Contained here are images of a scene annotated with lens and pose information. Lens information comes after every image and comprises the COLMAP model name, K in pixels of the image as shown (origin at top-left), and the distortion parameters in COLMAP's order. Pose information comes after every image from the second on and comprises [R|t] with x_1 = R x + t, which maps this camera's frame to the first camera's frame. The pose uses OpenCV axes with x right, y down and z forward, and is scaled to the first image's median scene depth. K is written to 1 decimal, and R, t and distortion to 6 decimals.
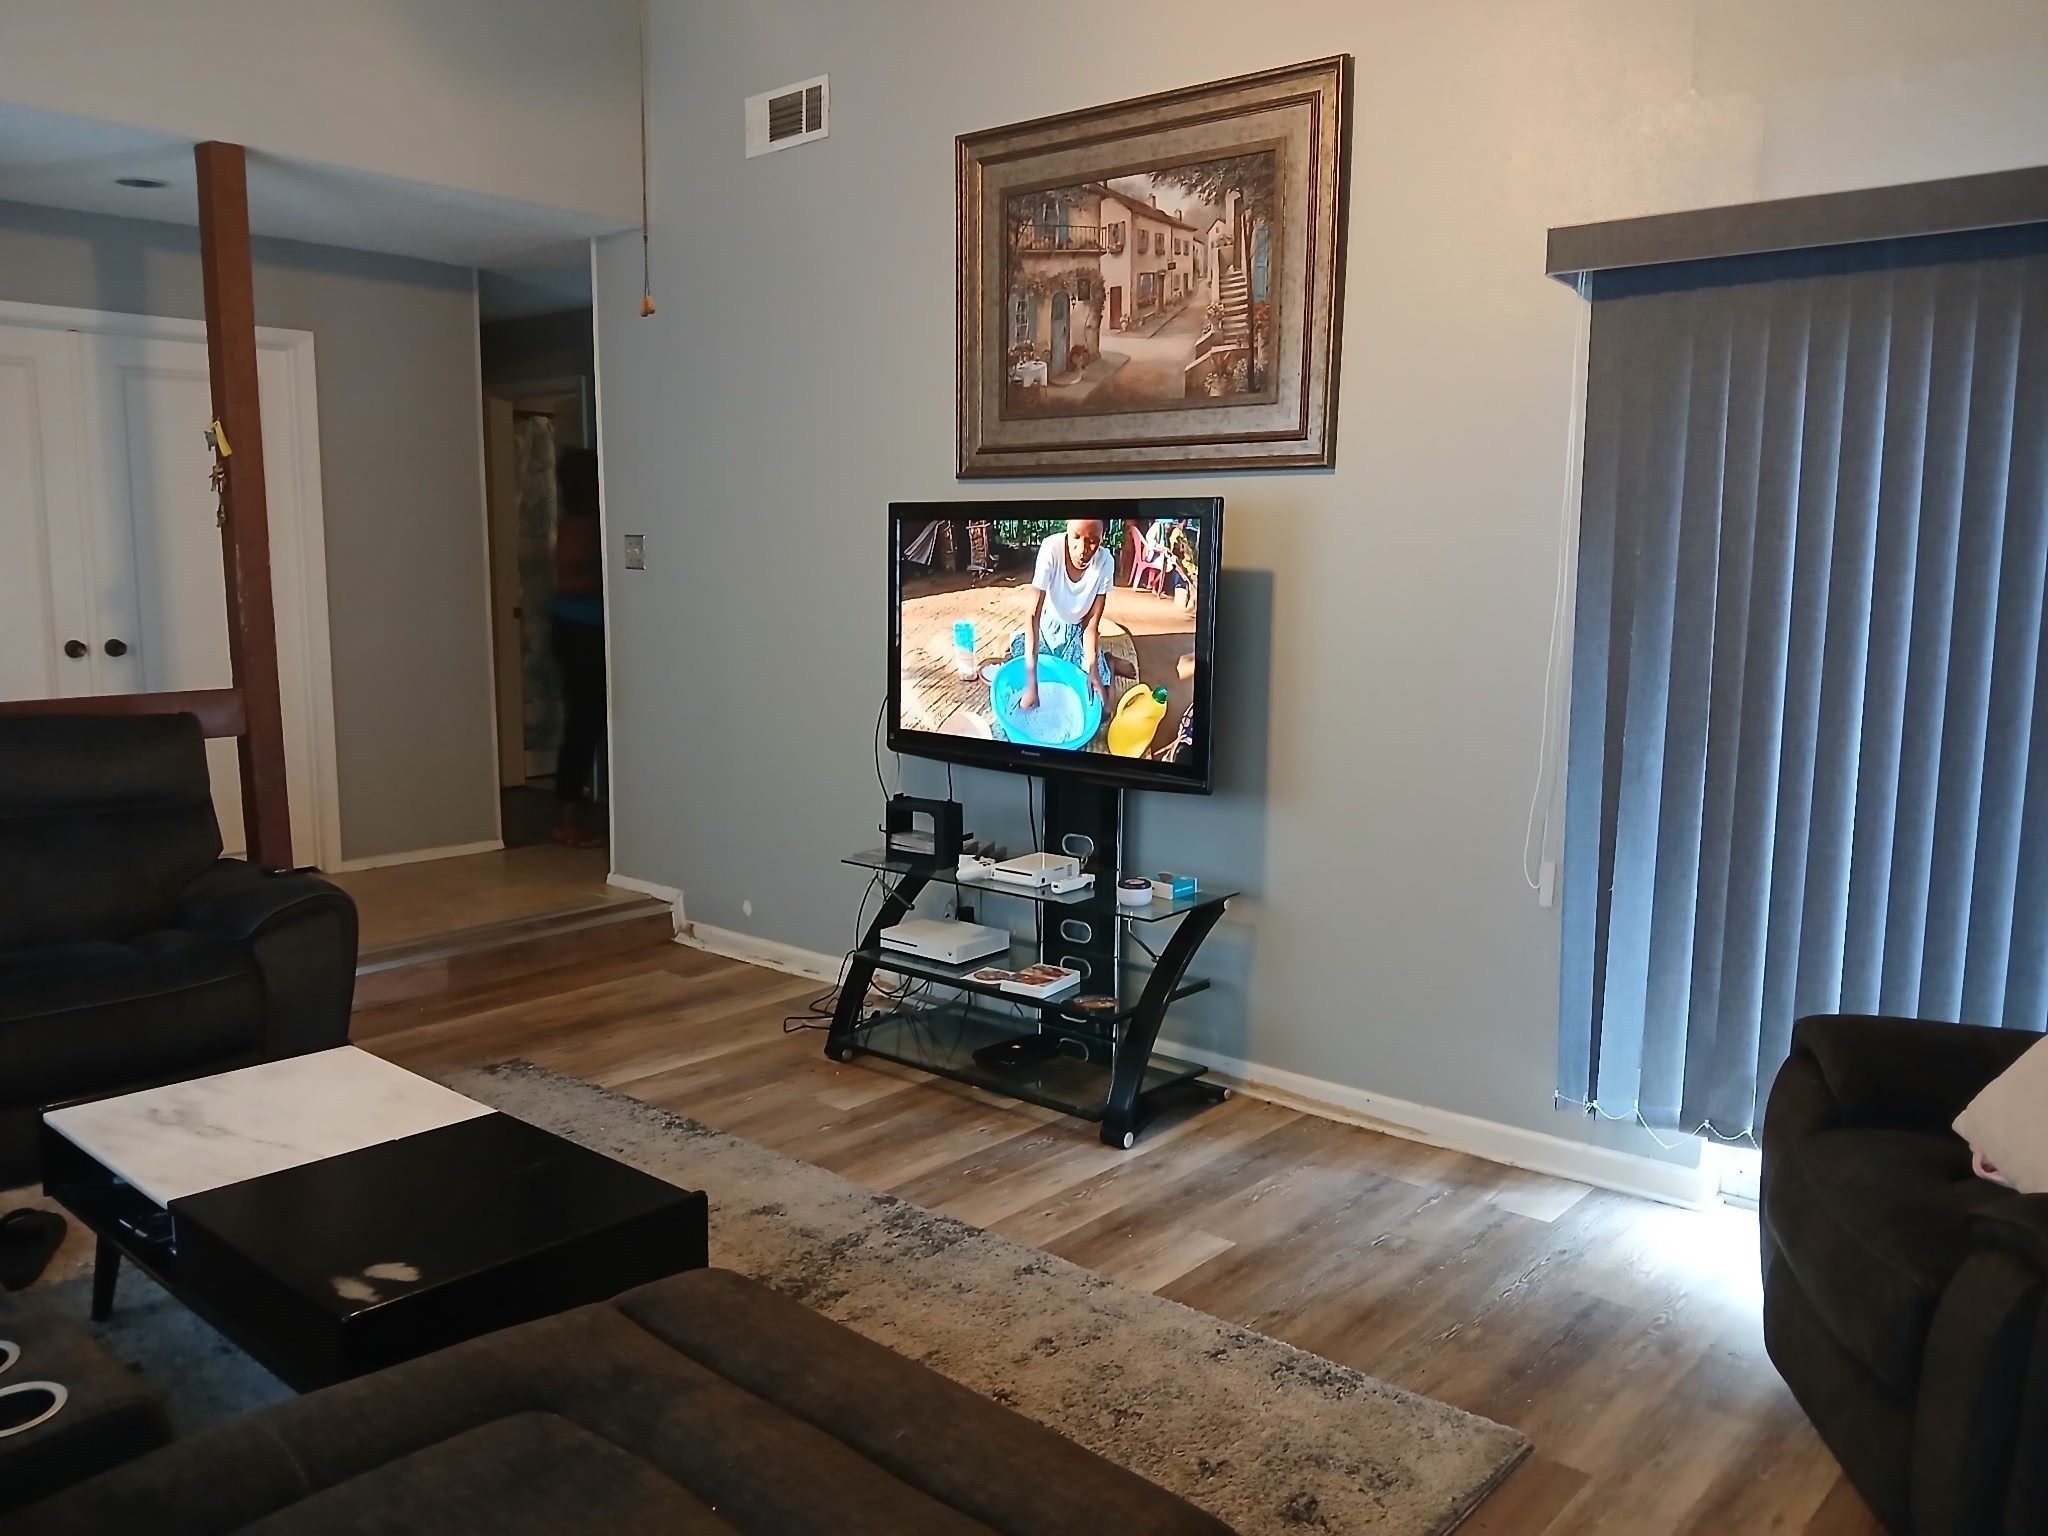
lens RADIAL K [[1636.7, 0, 1024.0], [0, 1636.7, 768.0], [0, 0, 1]] dist [0.022024, -0.002079]
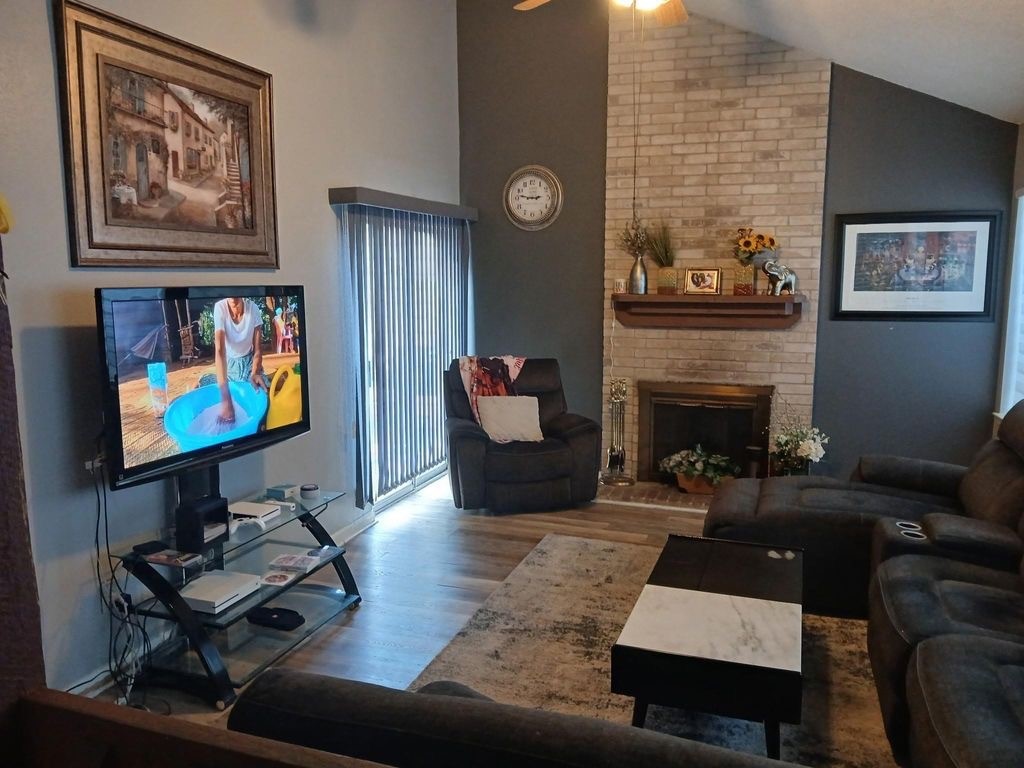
lens RADIAL K [[808.7, 0, 512.0], [0, 808.7, 384.0], [0, 0, 1]] dist [-0.000388, -0.065035]
pose [[-0.380514, -0.118305, 0.917177, -0.825971], [0.135756, 0.973893, 0.181942, -0.174755], [-0.914756, 0.193744, -0.354520, 1.041655]]
